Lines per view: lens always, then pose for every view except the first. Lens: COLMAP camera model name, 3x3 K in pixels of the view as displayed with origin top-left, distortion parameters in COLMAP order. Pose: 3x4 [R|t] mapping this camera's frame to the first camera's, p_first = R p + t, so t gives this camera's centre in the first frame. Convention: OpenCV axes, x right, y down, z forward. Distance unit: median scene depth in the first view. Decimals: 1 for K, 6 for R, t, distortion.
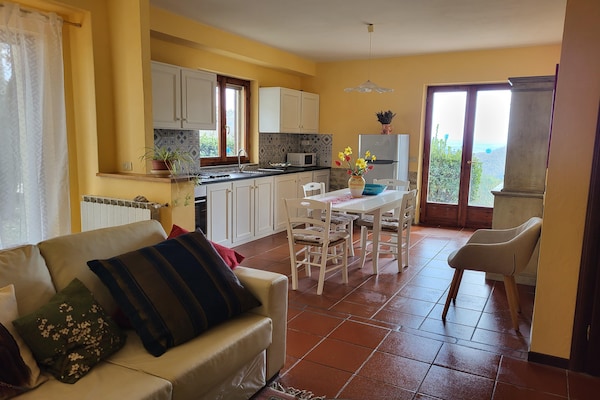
lens RADIAL K [[448.8, 0, 297.9], [0, 448.8, 205.4], [0, 0, 1]] dist [0.043019, -0.001046]
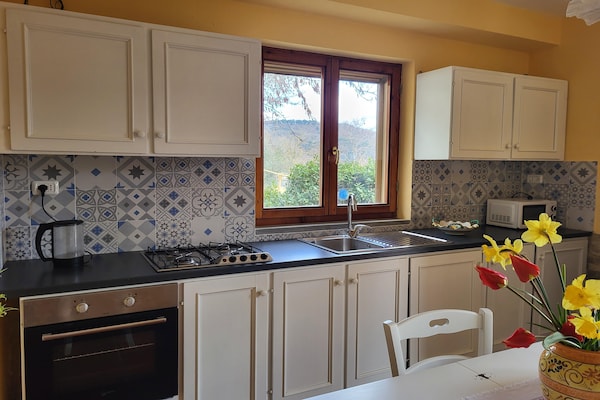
lens RADIAL K [[452.8, 0, 300.2], [0, 452.8, 197.3], [0, 0, 1]] dist [0.050695, -0.041835]
pose [[0.830376, 0.032650, -0.556246, 0.098306], [-0.078257, 0.995221, -0.058407, -0.080456], [0.551681, 0.092030, 0.828963, 0.507846]]
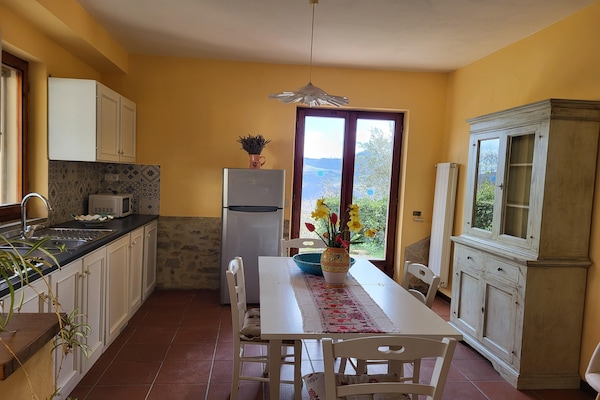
lens RADIAL K [[452.6, 0, 291.0], [0, 452.6, 212.0], [0, 0, 1]] dist [0.038040, -0.002629]
pose [[0.823922, -0.033004, 0.565741, -0.161677], [0.060431, 0.997727, -0.029803, -0.067524], [-0.563472, 0.058744, 0.824044, 0.398190]]
